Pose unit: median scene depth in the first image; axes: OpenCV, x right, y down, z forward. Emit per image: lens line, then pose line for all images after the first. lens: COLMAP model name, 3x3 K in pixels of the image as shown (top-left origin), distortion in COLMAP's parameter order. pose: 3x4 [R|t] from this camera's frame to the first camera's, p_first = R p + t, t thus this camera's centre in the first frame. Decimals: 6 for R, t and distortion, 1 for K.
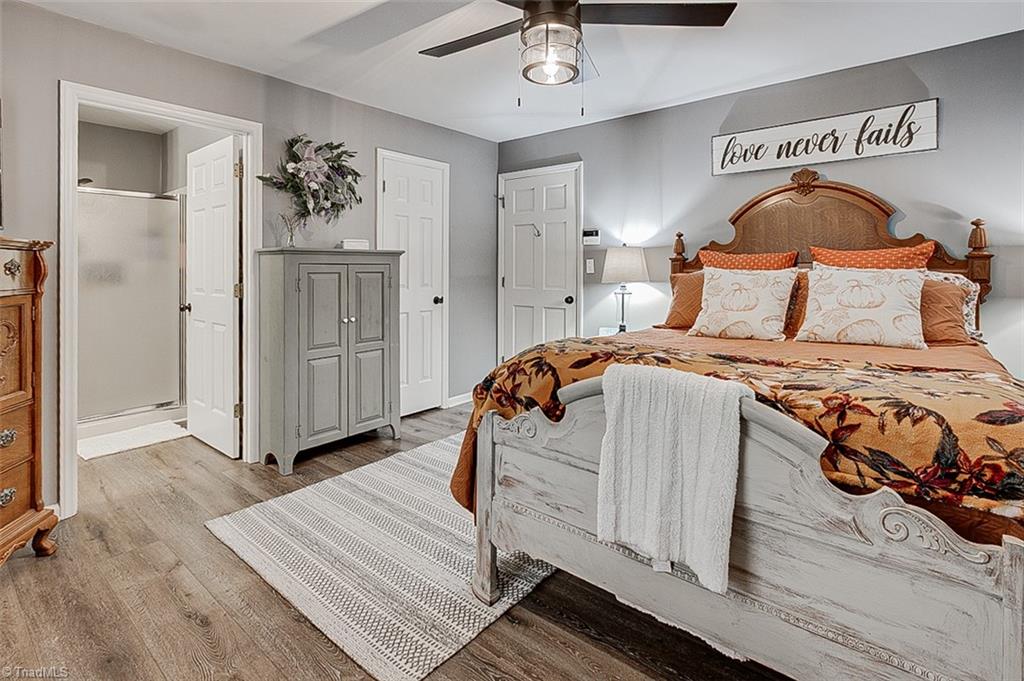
lens RADIAL K [[487.3, 0, 500.3], [0, 487.3, 272.5], [0, 0, 1]] dist [-0.004777, 0.001778]
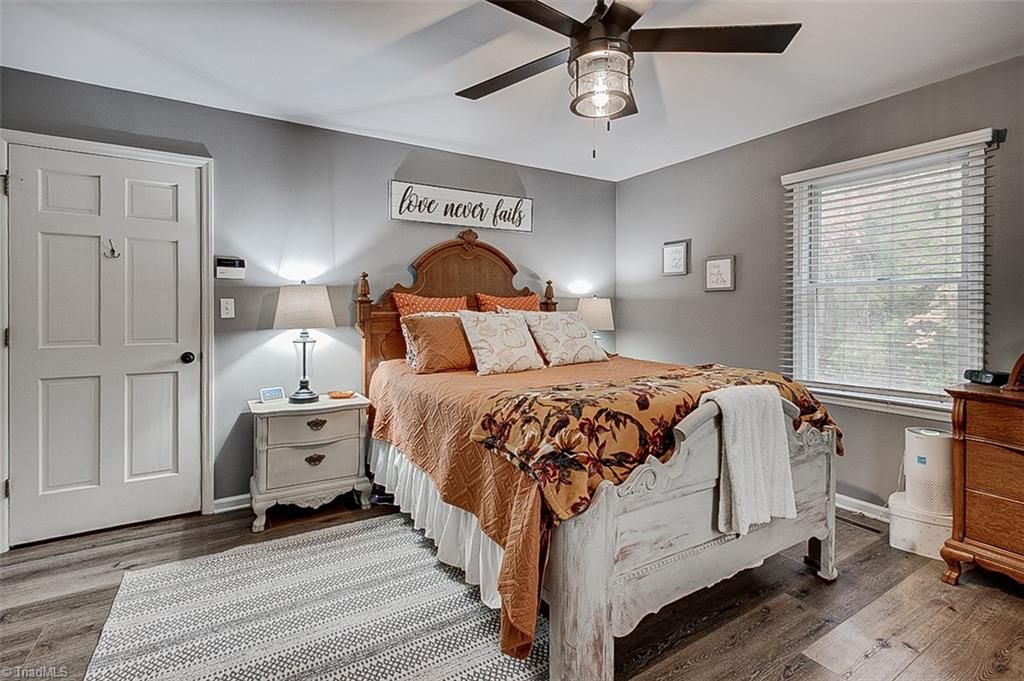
lens RADIAL K [[487.3, 0, 508.5], [0, 487.3, 311.3], [0, 0, 1]] dist [-0.004777, 0.001778]
pose [[0.318213, -0.005352, 0.948004, -0.482879], [0.006913, 0.999971, 0.003324, -0.010052], [-0.947994, 0.005496, 0.318241, 0.492156]]
